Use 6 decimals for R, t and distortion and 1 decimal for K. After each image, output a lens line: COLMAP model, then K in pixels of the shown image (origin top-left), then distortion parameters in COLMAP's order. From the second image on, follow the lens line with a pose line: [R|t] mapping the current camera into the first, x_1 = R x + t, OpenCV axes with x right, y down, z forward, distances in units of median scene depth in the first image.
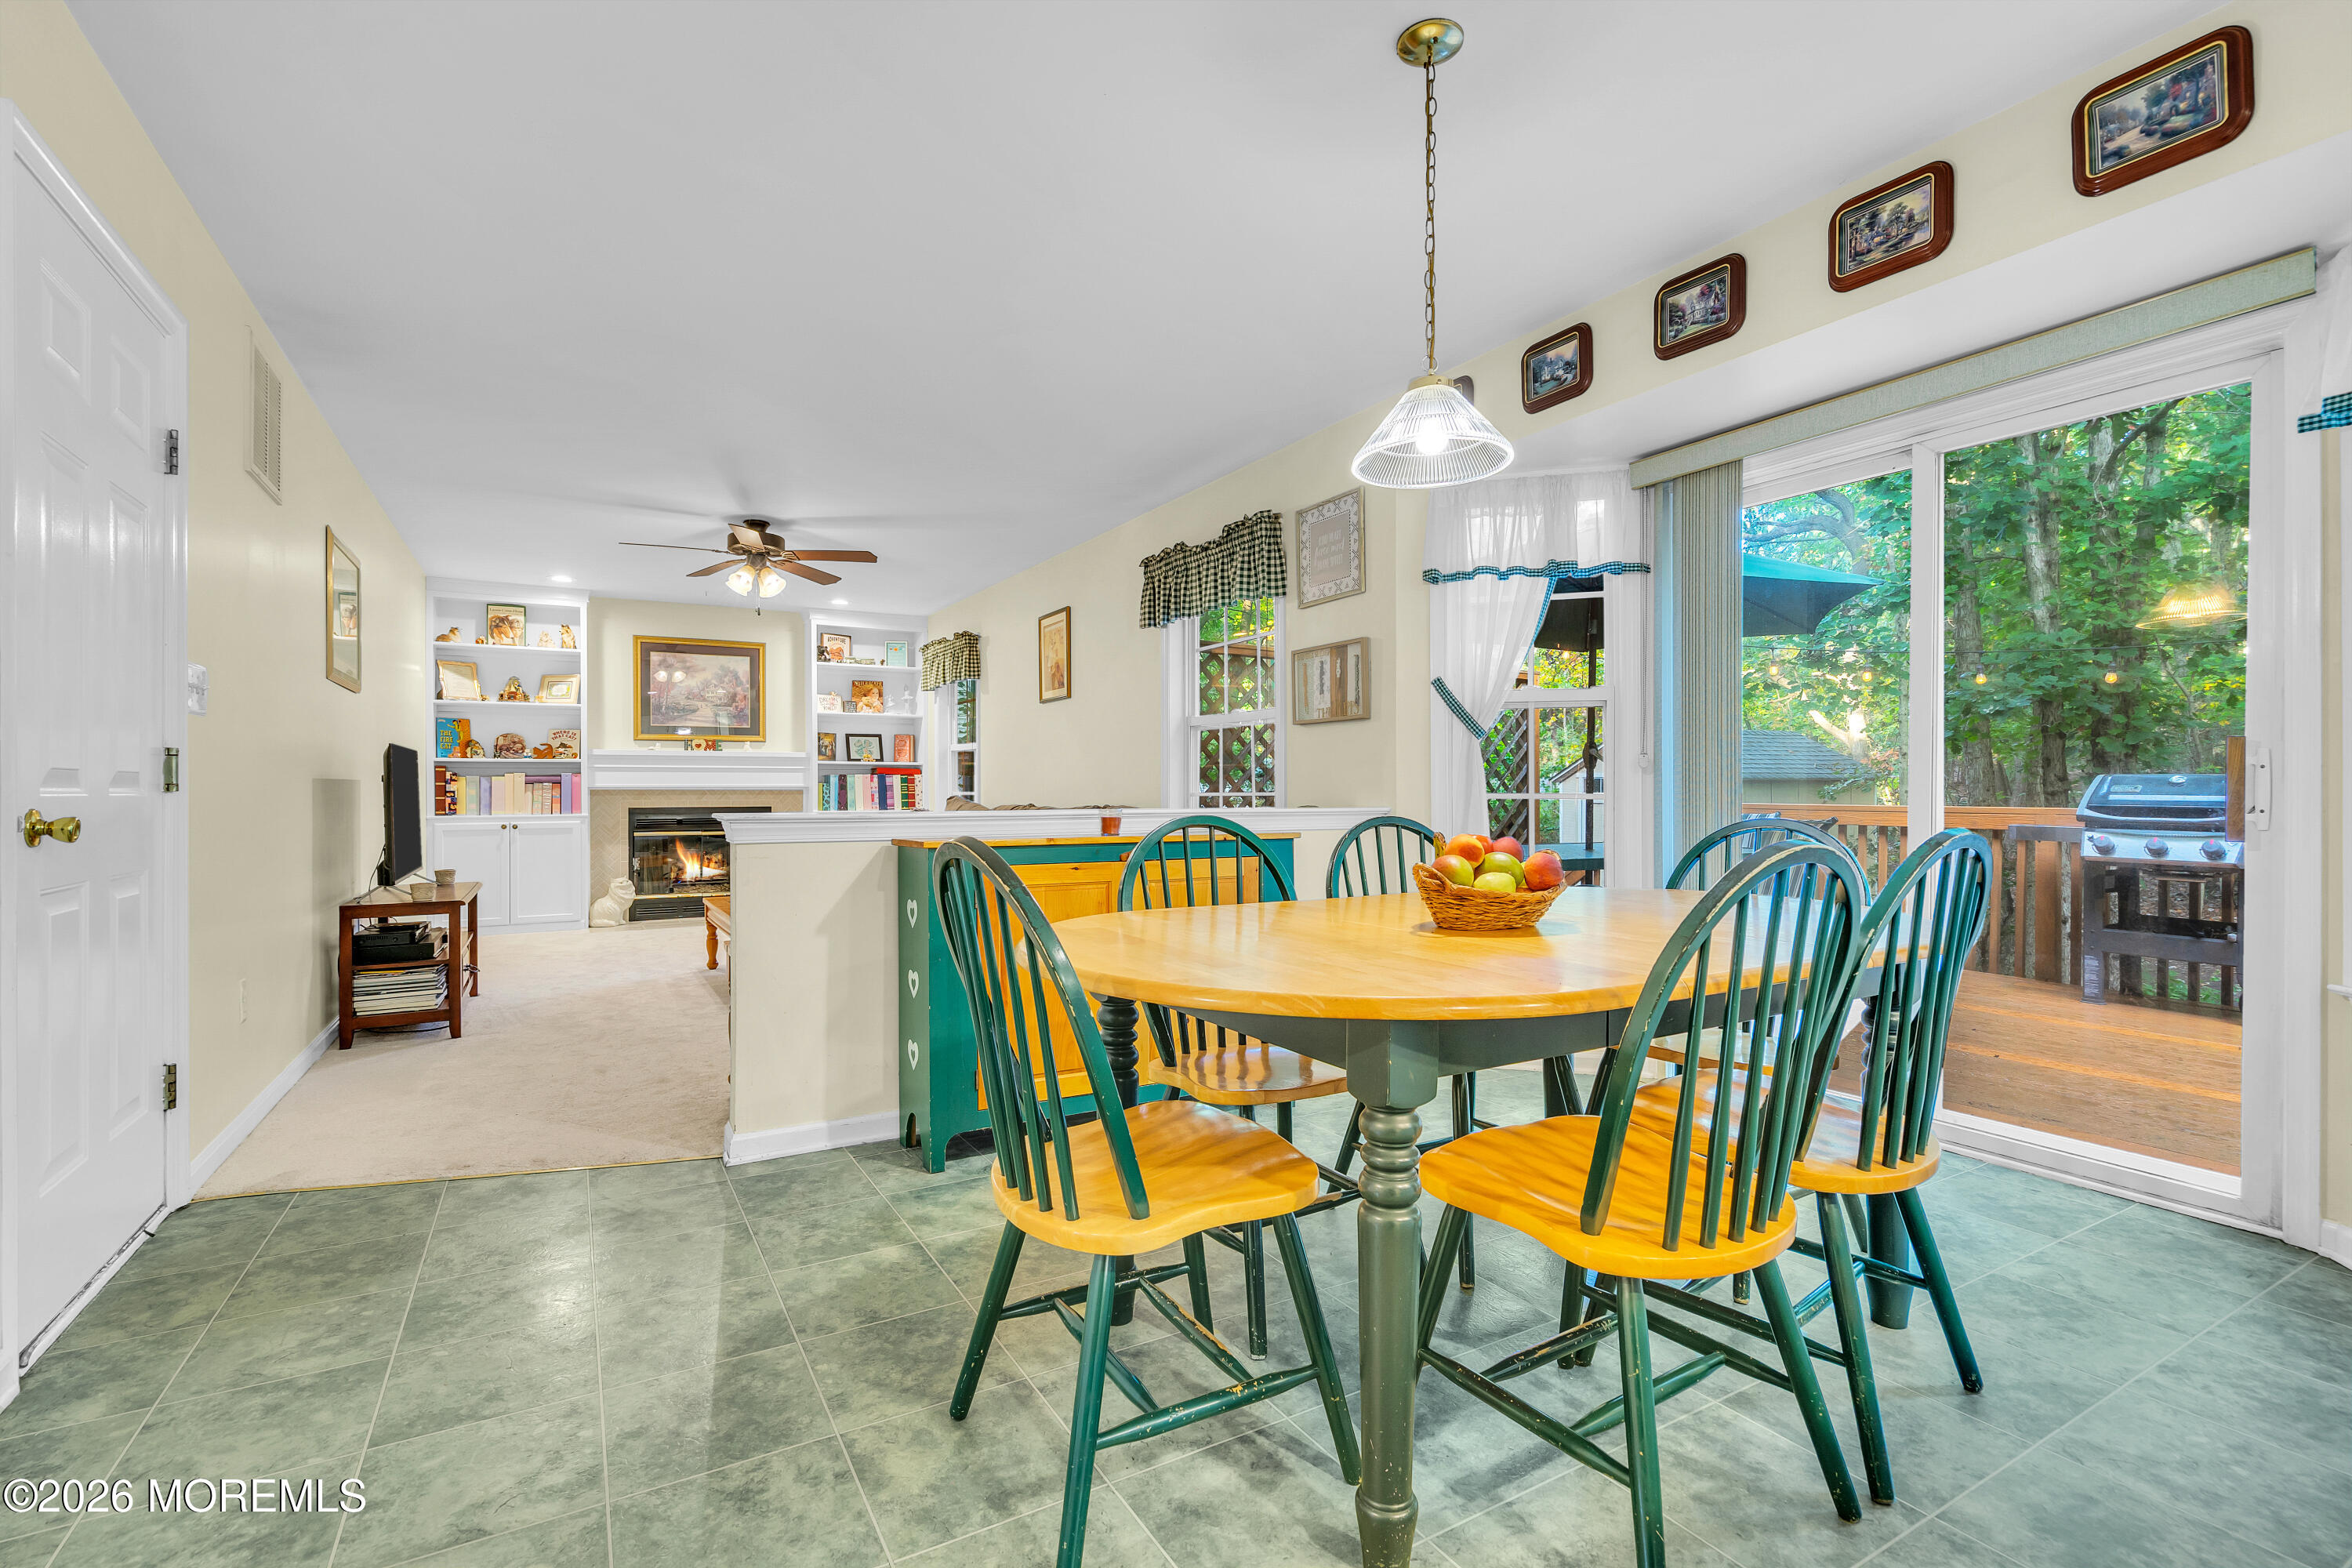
lens RADIAL K [[1054.8, 0, 1172.0], [0, 1054.8, 792.7], [0, 0, 1]] dist [-0.005489, 0.000557]
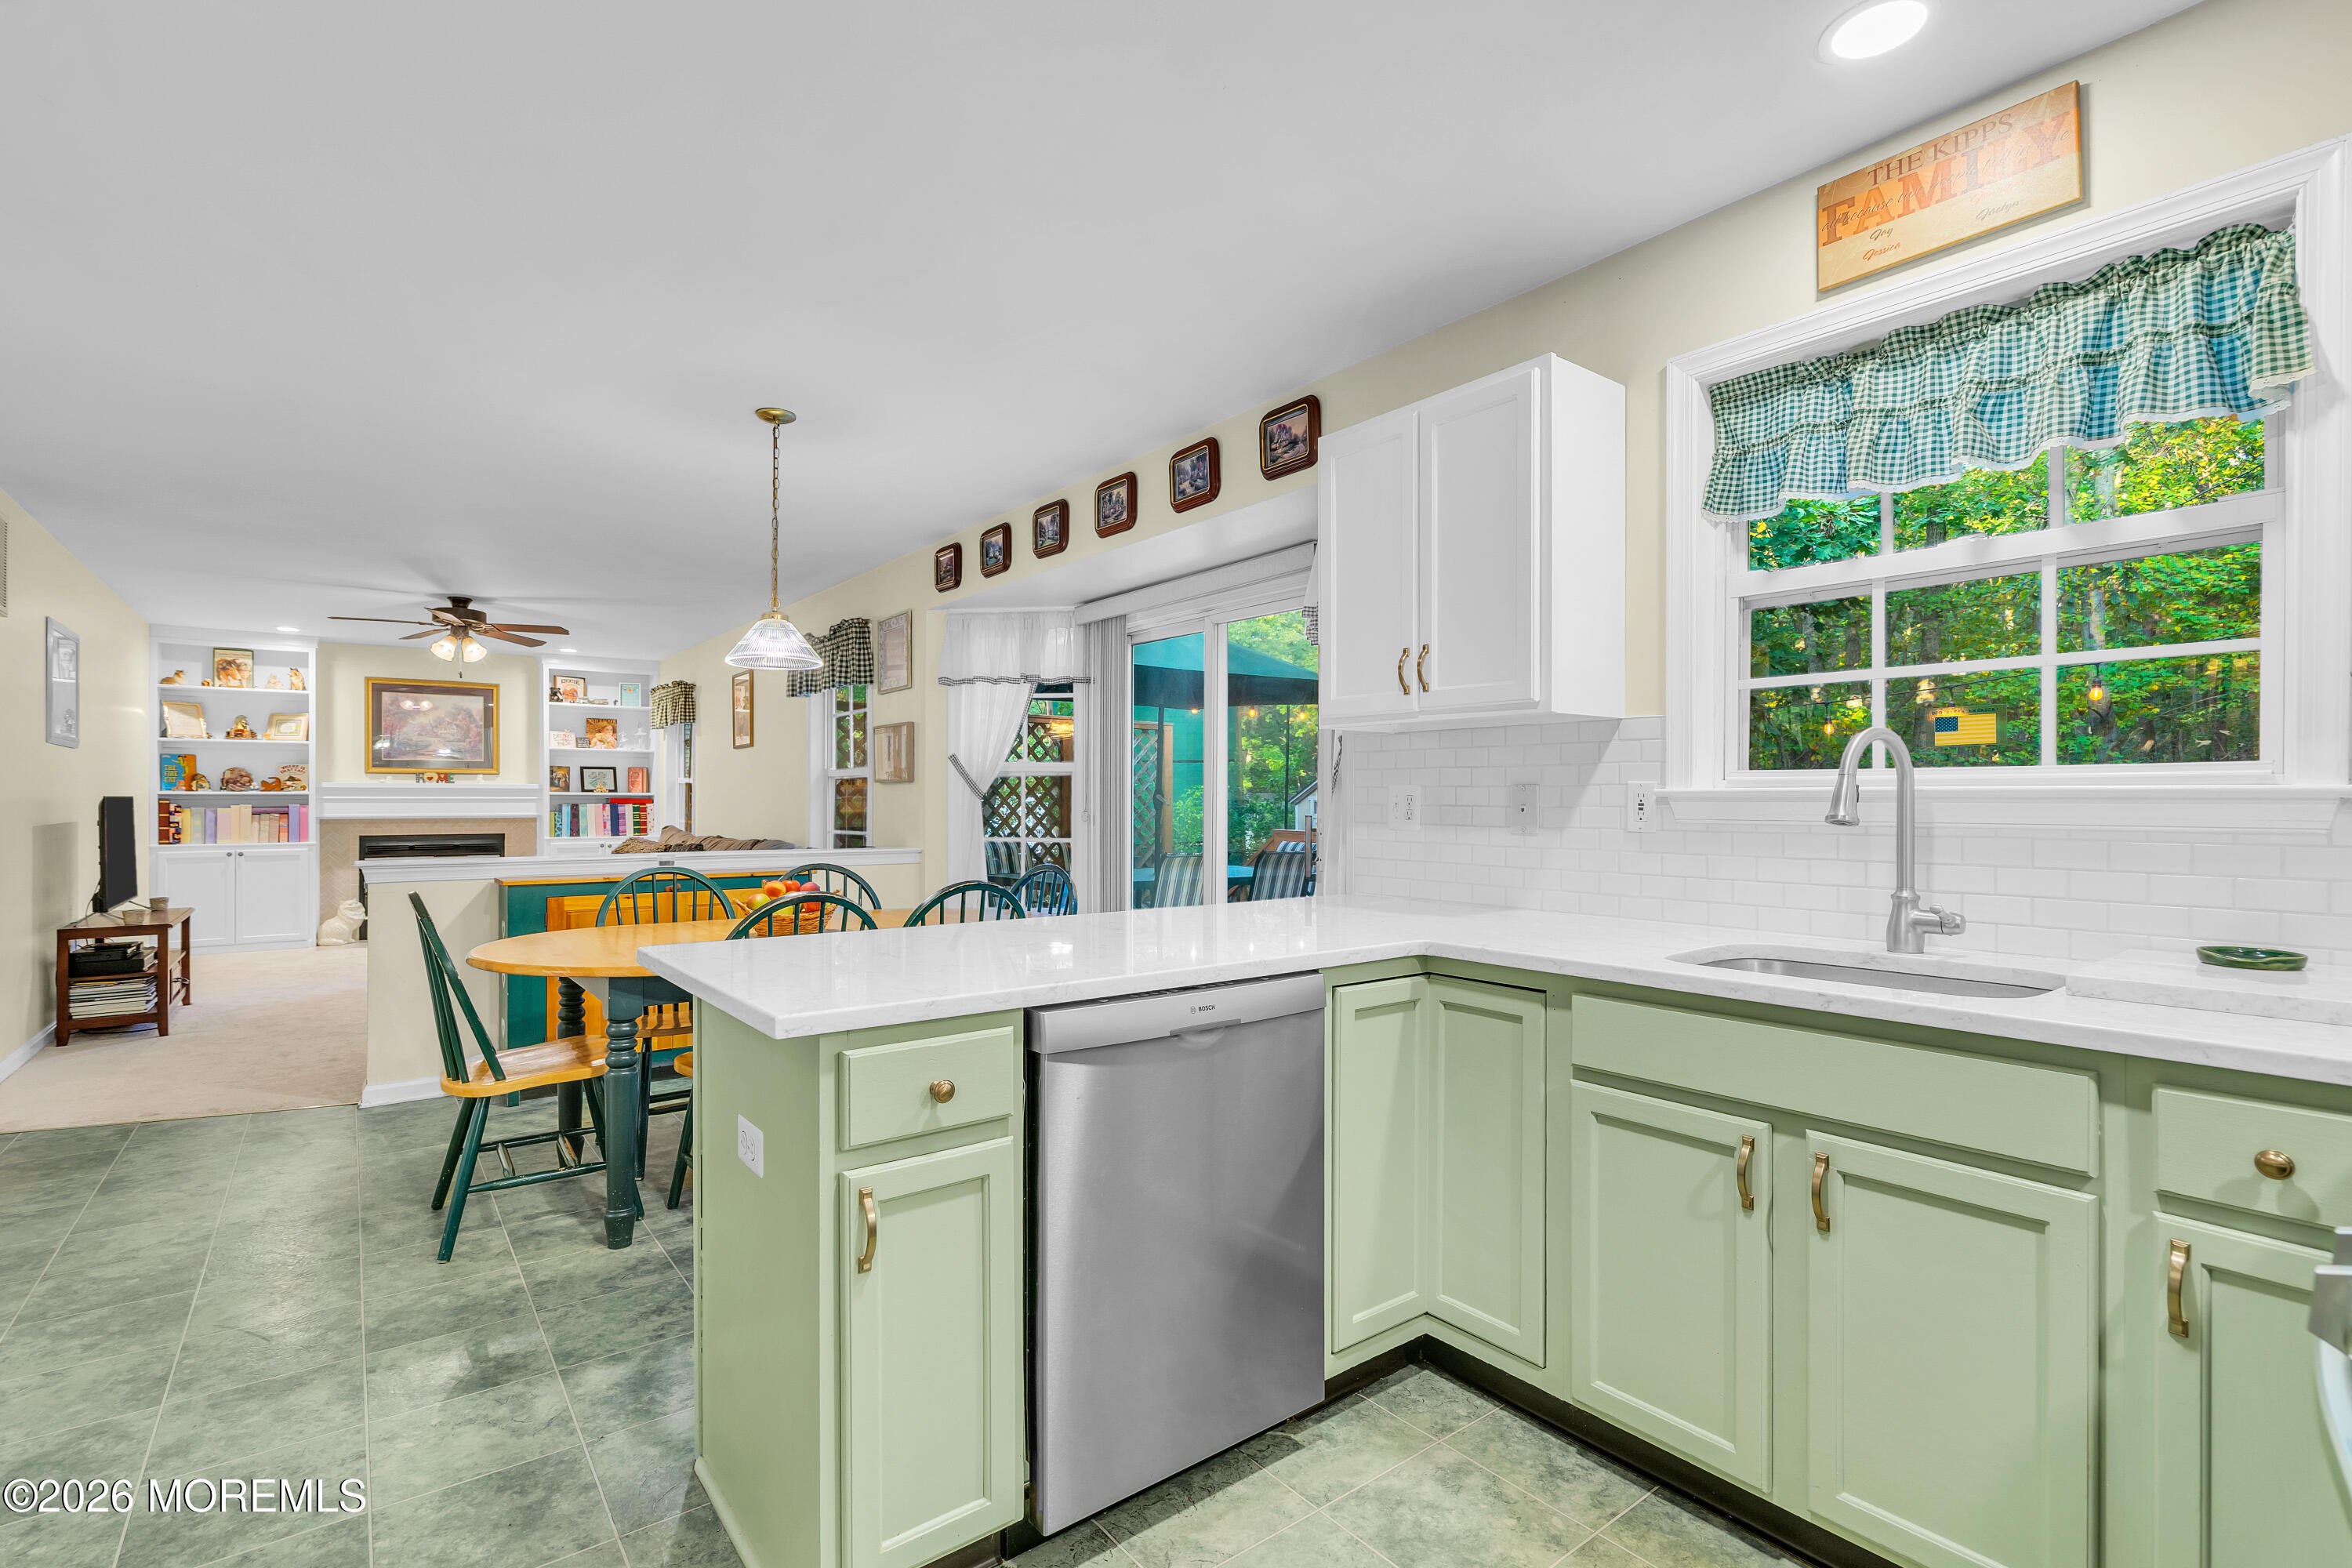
lens RADIAL K [[1072.2, 0, 1171.2], [0, 1072.2, 801.4], [0, 0, 1]] dist [-0.004485, -0.000707]
pose [[0.990956, 0.003010, 0.134151, 0.178032], [-0.002885, 0.999995, -0.001121, -0.023788], [-0.134154, 0.000724, 0.990960, -0.220030]]
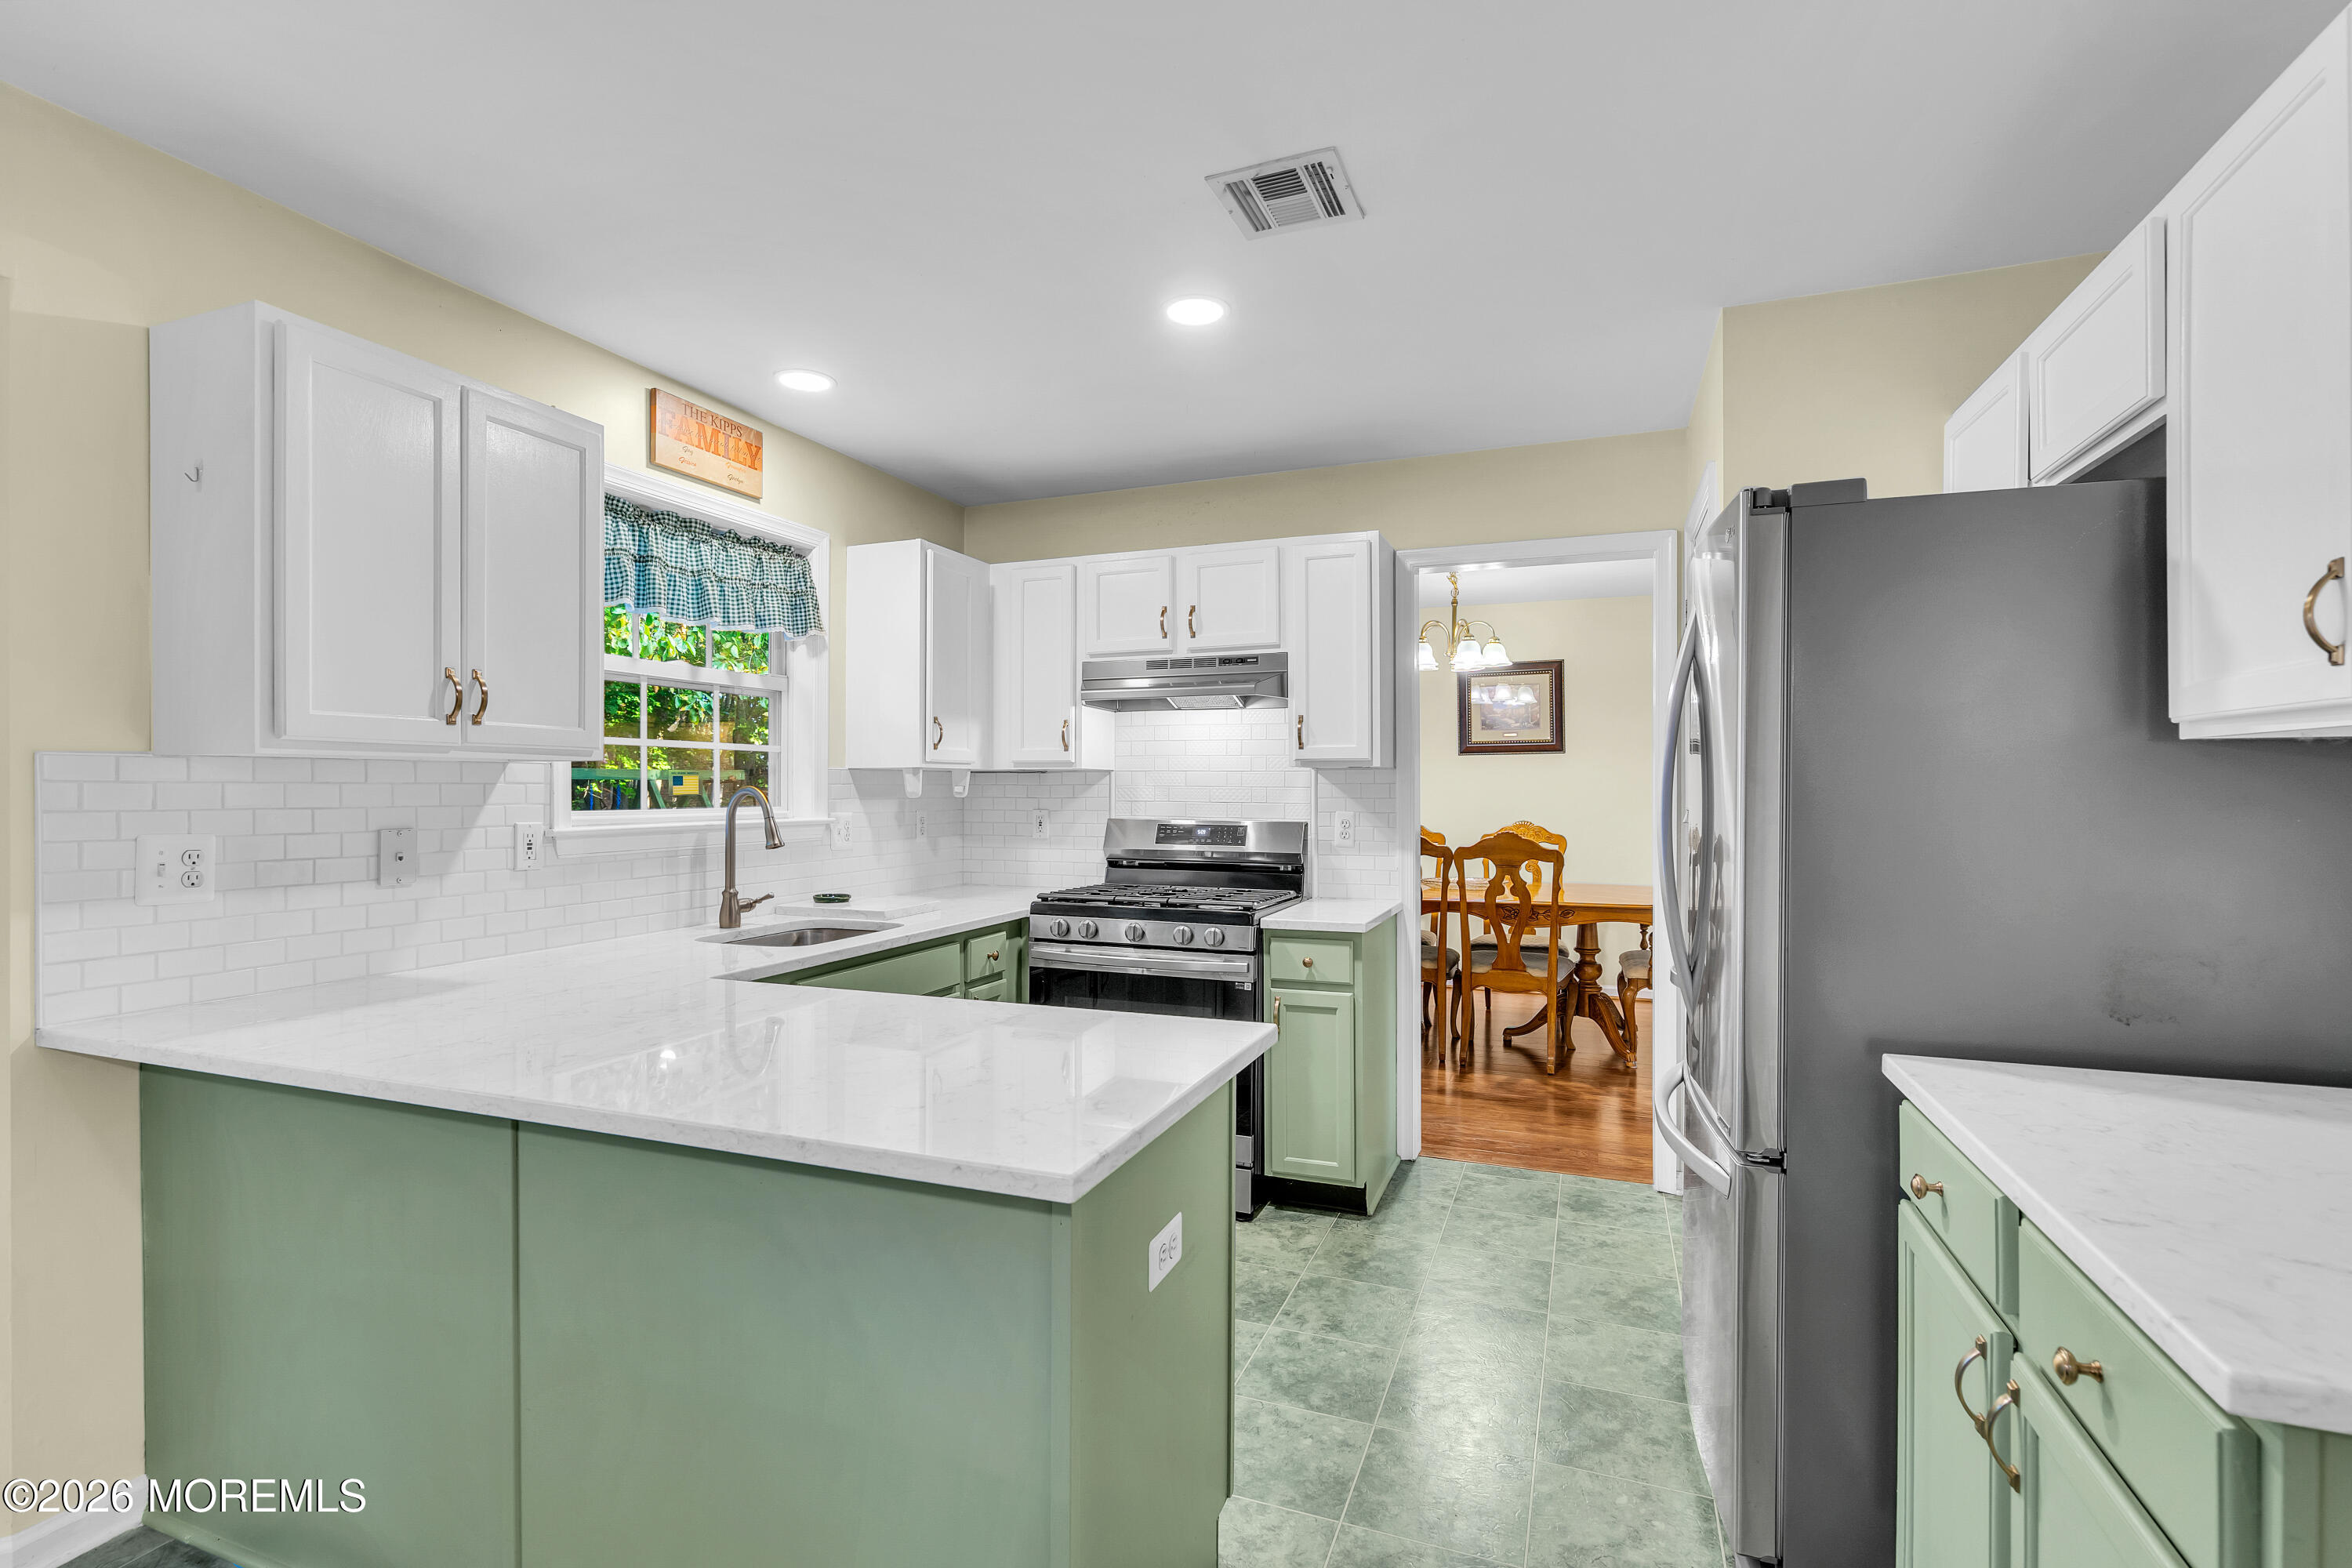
lens RADIAL K [[1077.6, 0, 1176.1], [0, 1077.6, 787.5], [0, 0, 1]] dist [-0.010388, 0.000330]
pose [[-0.624860, 0.001357, 0.780736, -0.040067], [0.002975, 0.999995, 0.000643, -0.041547], [-0.780731, 0.002724, -0.624861, 0.136593]]
